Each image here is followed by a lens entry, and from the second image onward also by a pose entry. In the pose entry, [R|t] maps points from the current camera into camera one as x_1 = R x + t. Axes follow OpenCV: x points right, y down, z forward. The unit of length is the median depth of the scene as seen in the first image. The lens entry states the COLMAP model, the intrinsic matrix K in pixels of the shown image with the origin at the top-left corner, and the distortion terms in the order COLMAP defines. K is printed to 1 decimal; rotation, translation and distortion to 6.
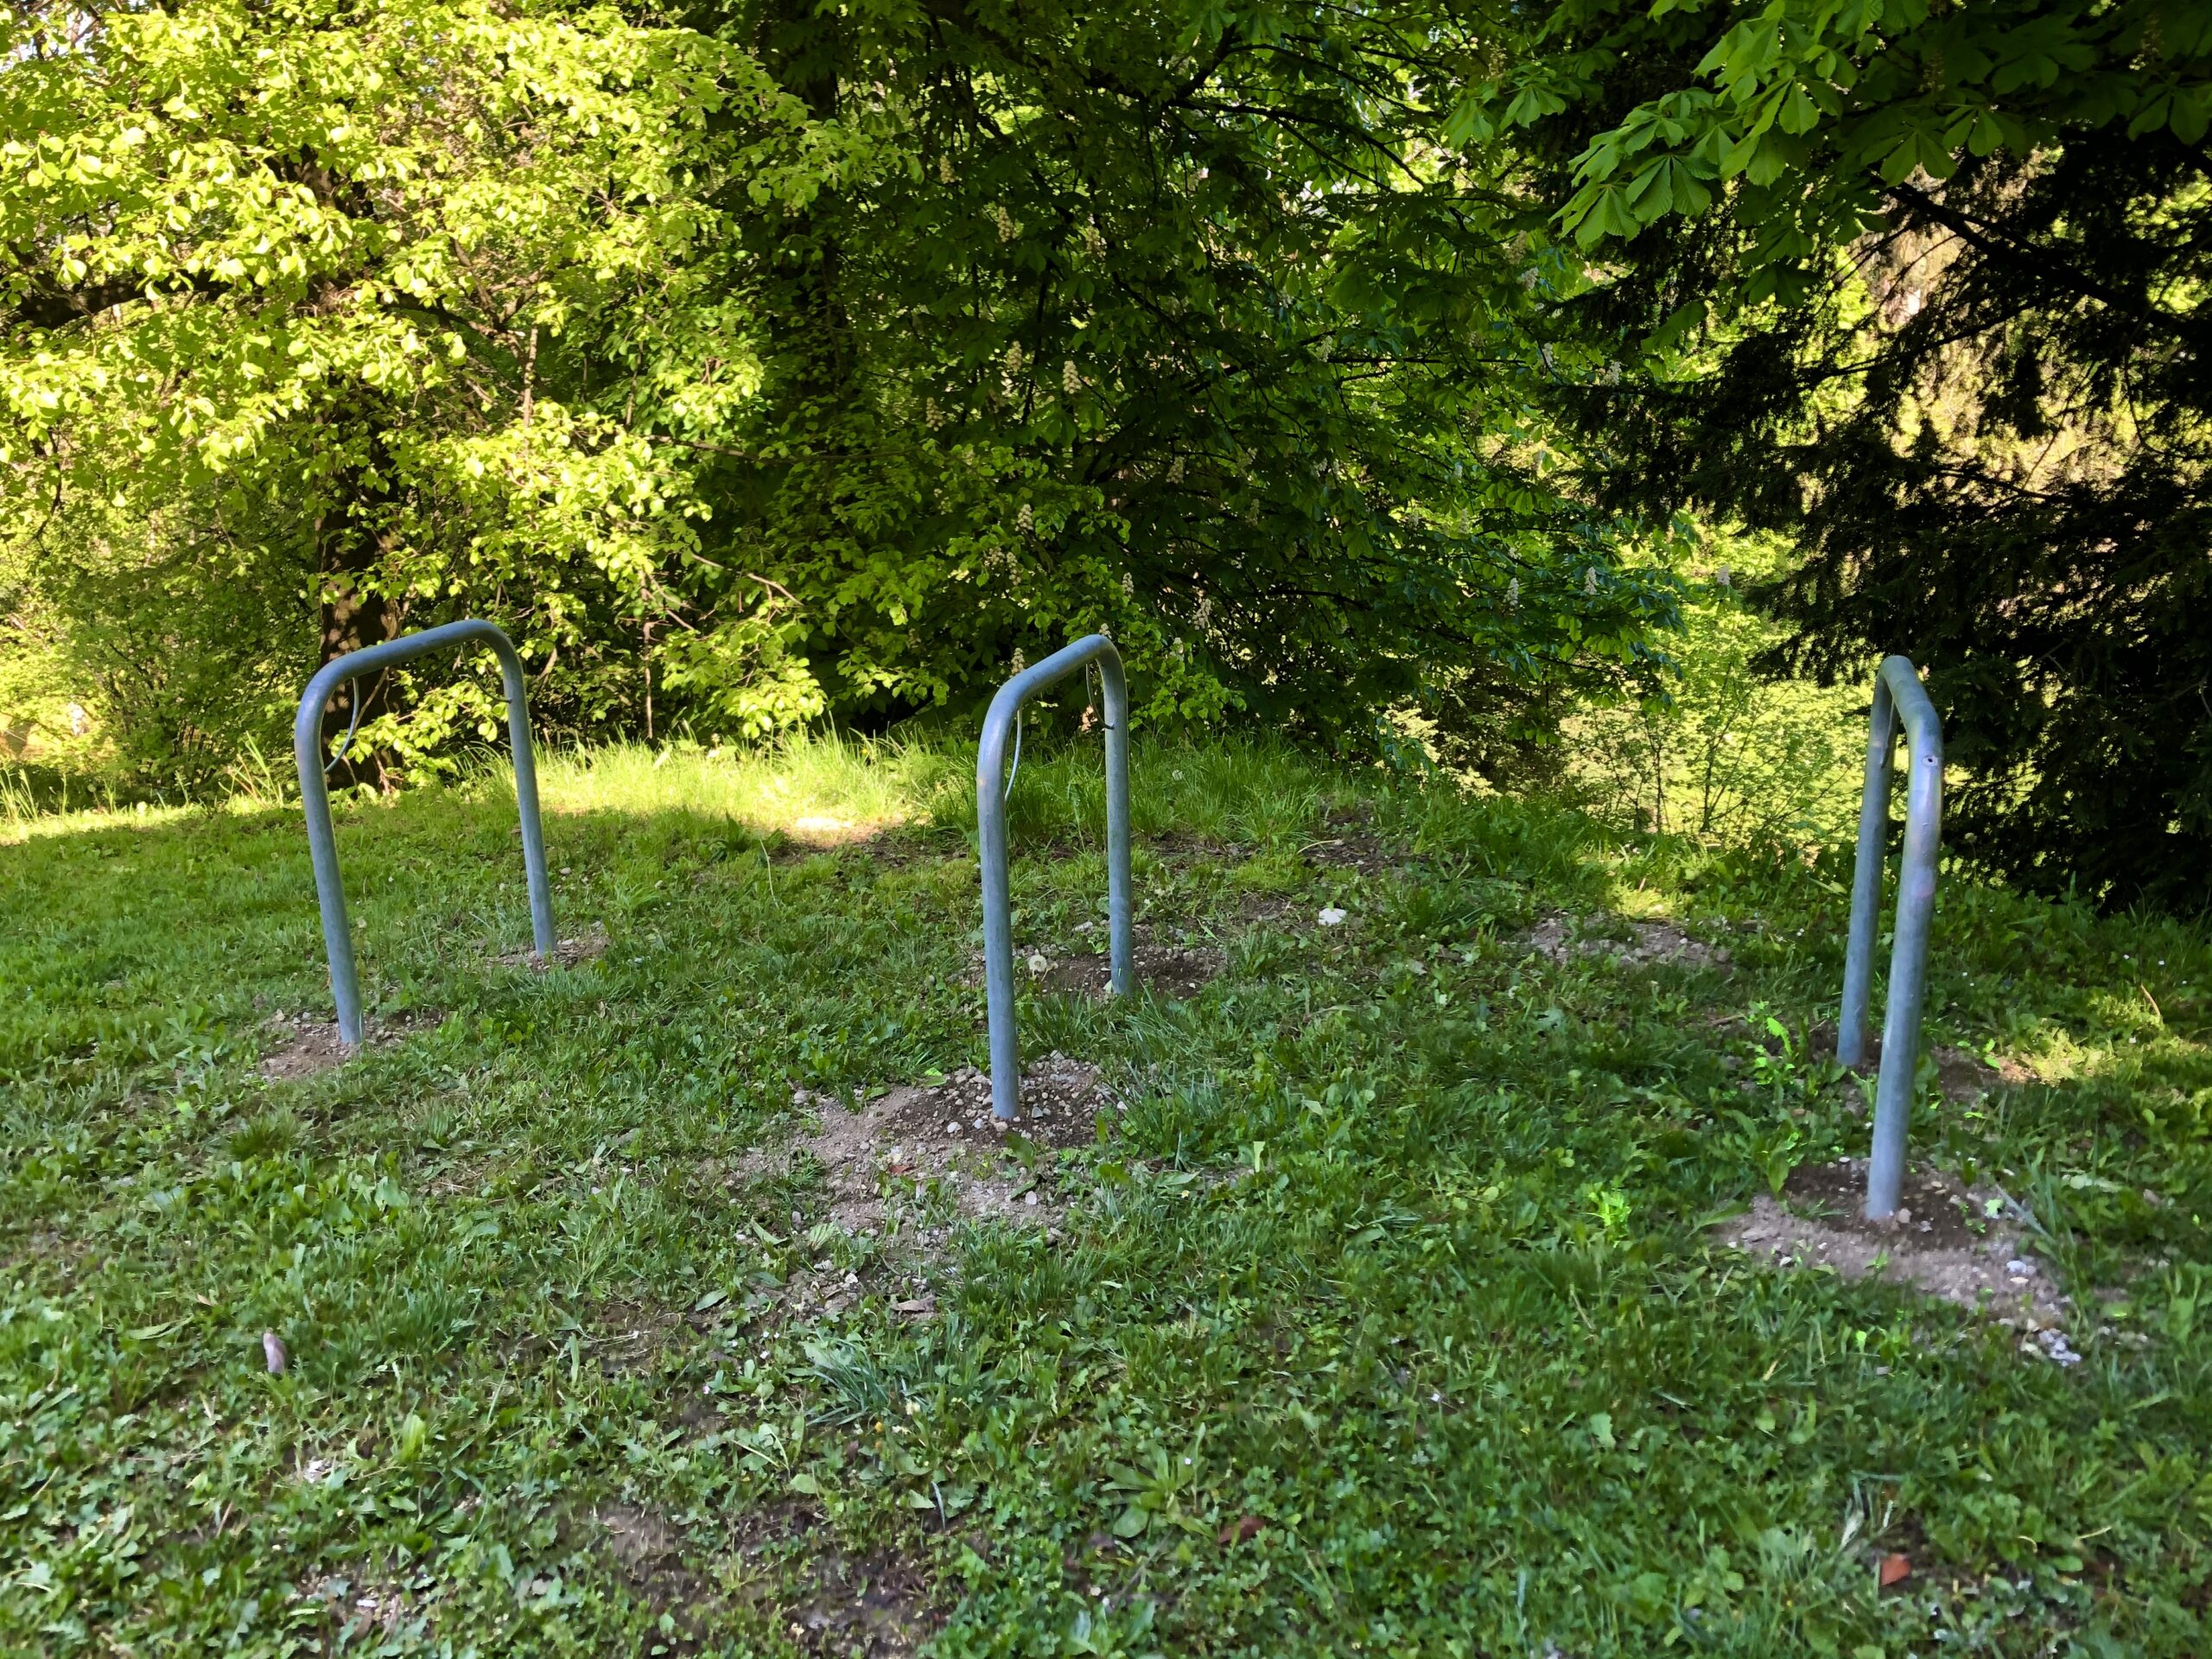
lens RADIAL K [[1818.6, 0, 1095.3], [0, 1818.6, 846.0], [0, 0, 1]] dist [0.040162, -0.027472]
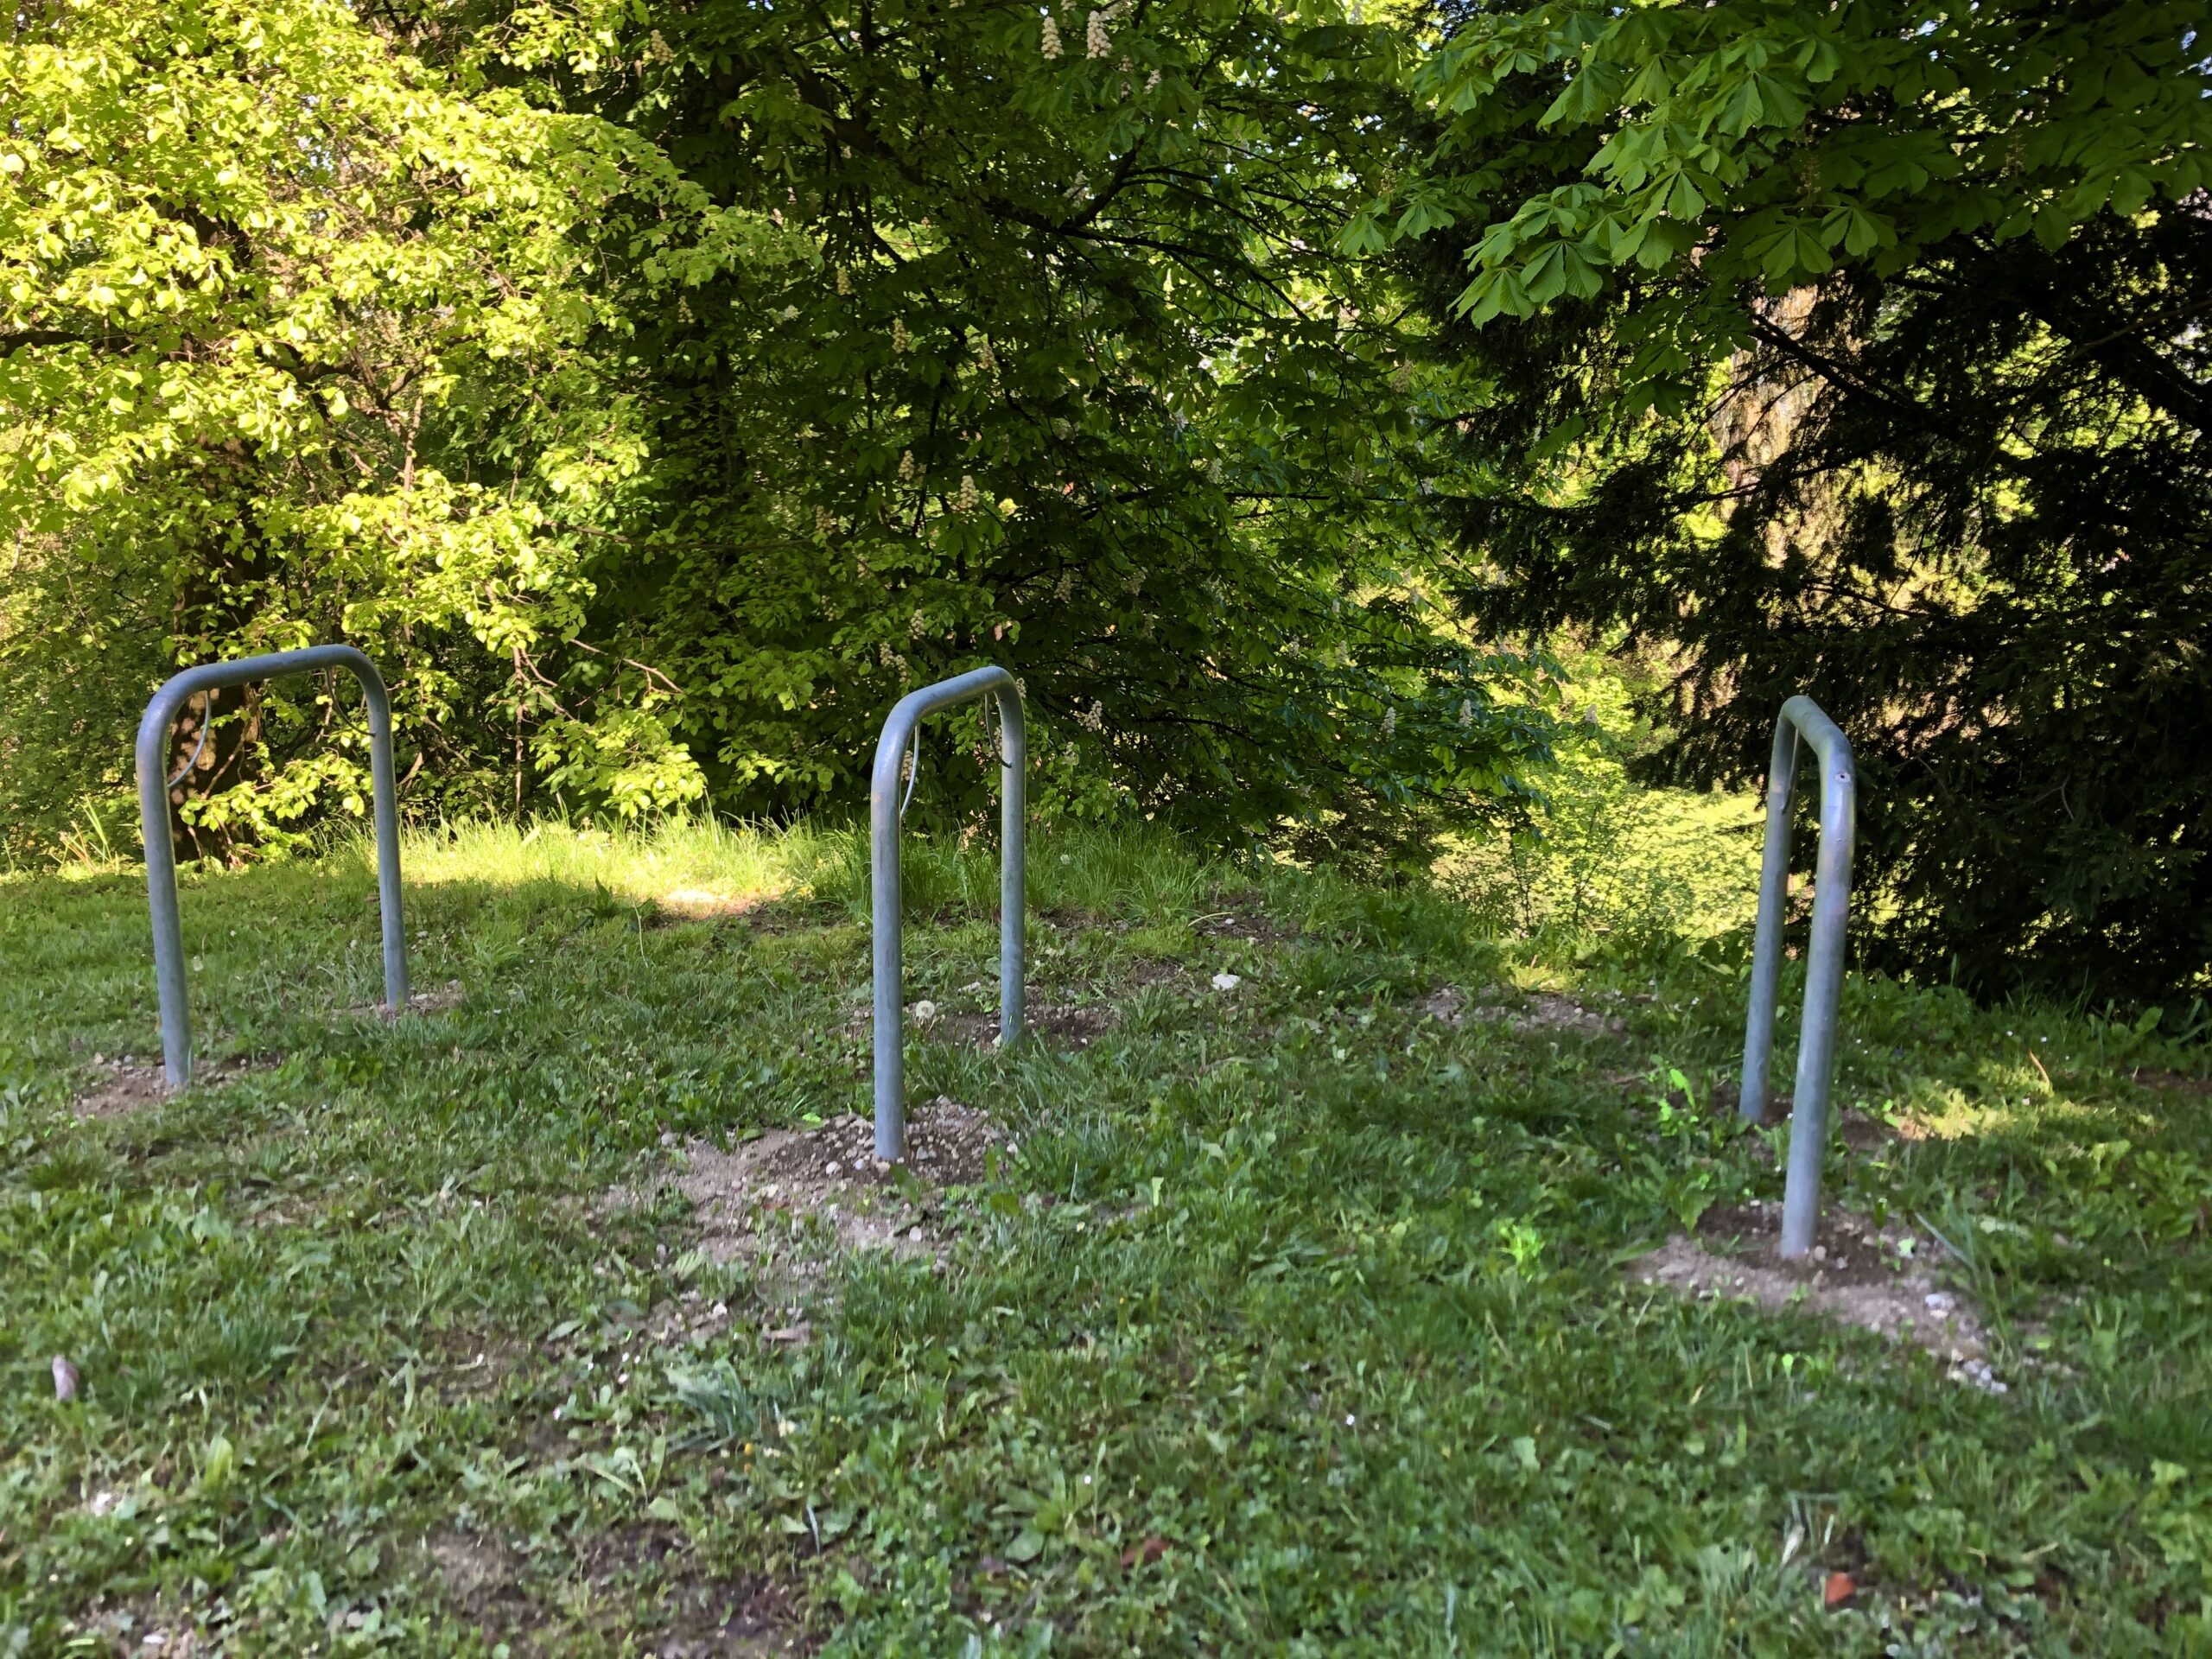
lens RADIAL K [[1818.6, 0, 1098.3], [0, 1818.6, 826.3], [0, 0, 1]] dist [0.040162, -0.027472]
pose [[0.997236, 0.026486, 0.069415, -0.008975], [-0.020149, 0.995696, -0.090462, 0.049866], [-0.071512, 0.088813, 0.993478, 0.030233]]
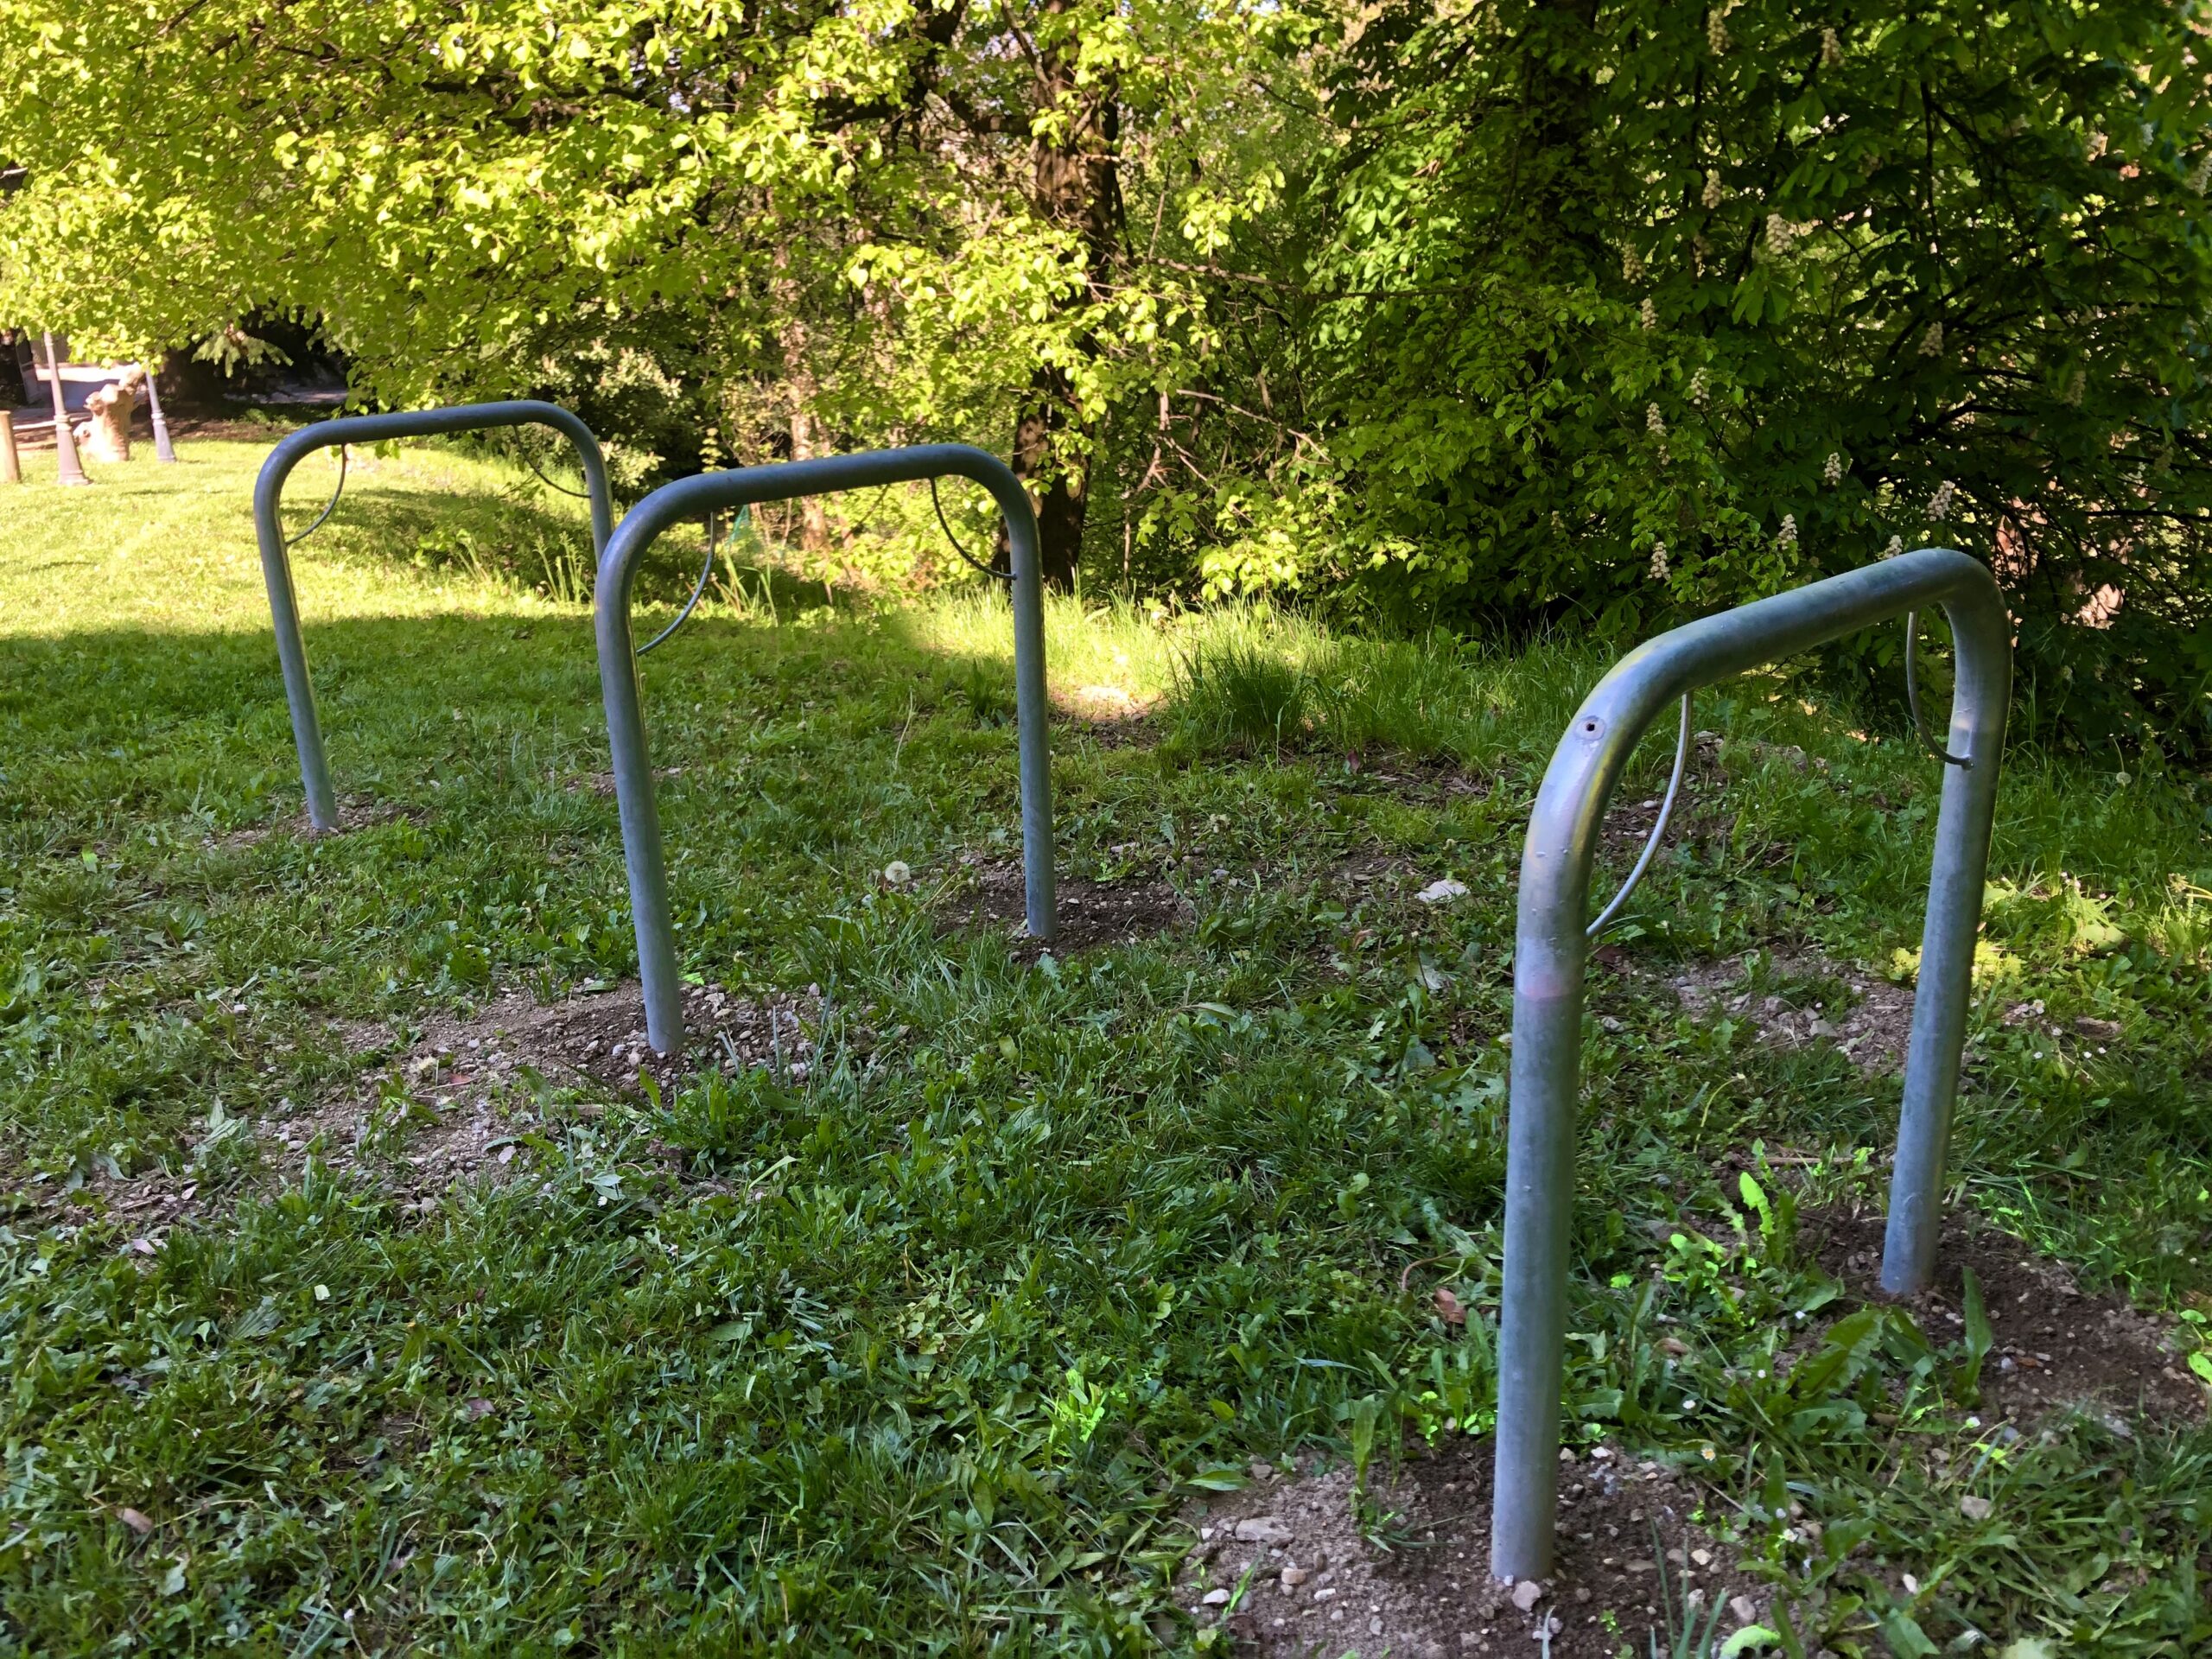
lens RADIAL K [[1818.6, 0, 1106.3], [0, 1818.6, 843.8], [0, 0, 1]] dist [0.040162, -0.027472]
pose [[0.865590, 0.143316, -0.479807, 0.373004], [-0.120090, 0.989619, 0.078948, -0.011551], [0.486140, -0.010716, 0.873815, 0.354449]]
